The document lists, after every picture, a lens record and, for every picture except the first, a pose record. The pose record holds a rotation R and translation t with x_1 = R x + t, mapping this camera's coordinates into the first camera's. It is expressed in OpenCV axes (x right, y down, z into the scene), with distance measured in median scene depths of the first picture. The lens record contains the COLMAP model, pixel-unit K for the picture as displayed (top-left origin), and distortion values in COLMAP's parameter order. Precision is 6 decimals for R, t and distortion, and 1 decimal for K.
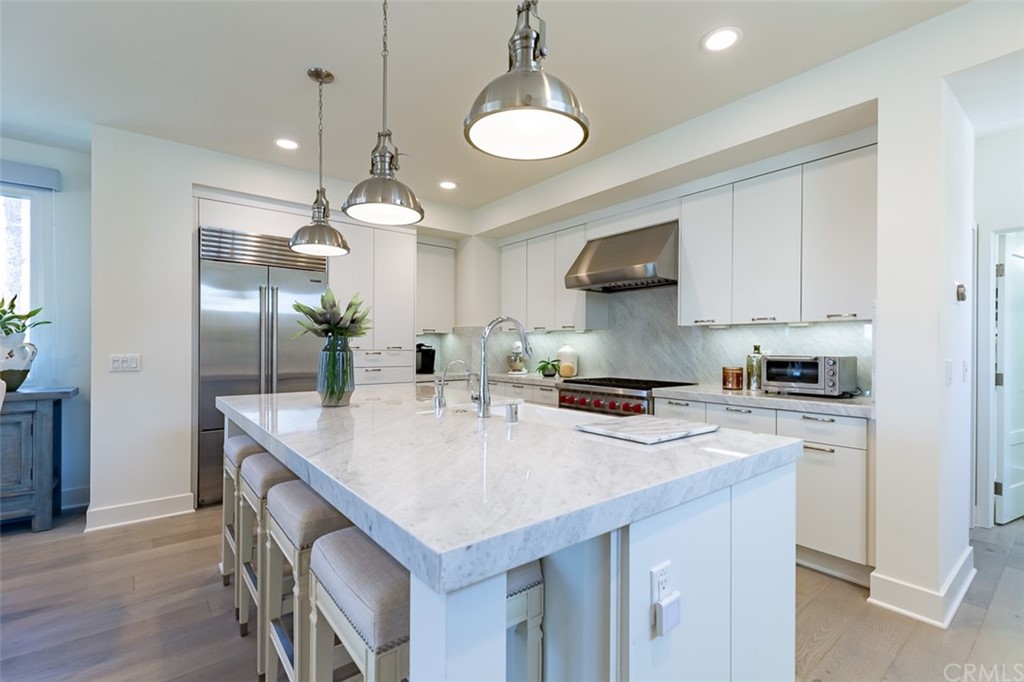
lens RADIAL K [[456.8, 0, 508.2], [0, 456.8, 342.9], [0, 0, 1]] dist [0.005680, -0.000951]
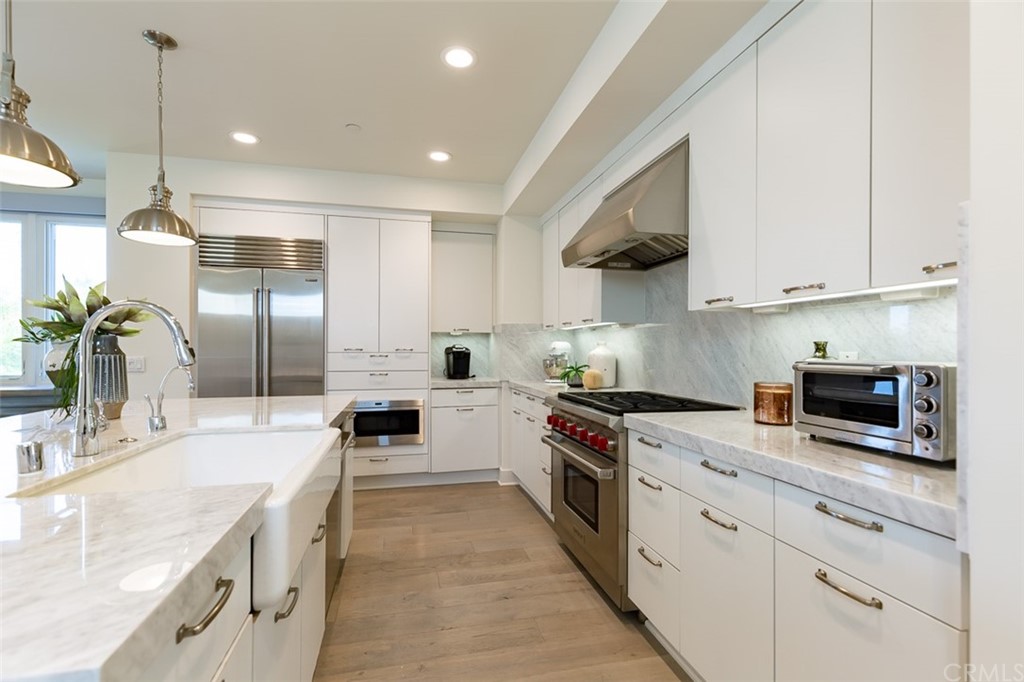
lens RADIAL K [[456.8, 0, 511.5], [0, 456.8, 347.4], [0, 0, 1]] dist [0.005680, -0.000951]
pose [[0.904998, -0.006145, -0.425372, 0.384895], [0.008222, 0.999962, 0.003047, 0.006171], [0.425337, -0.006255, 0.905014, 0.329587]]
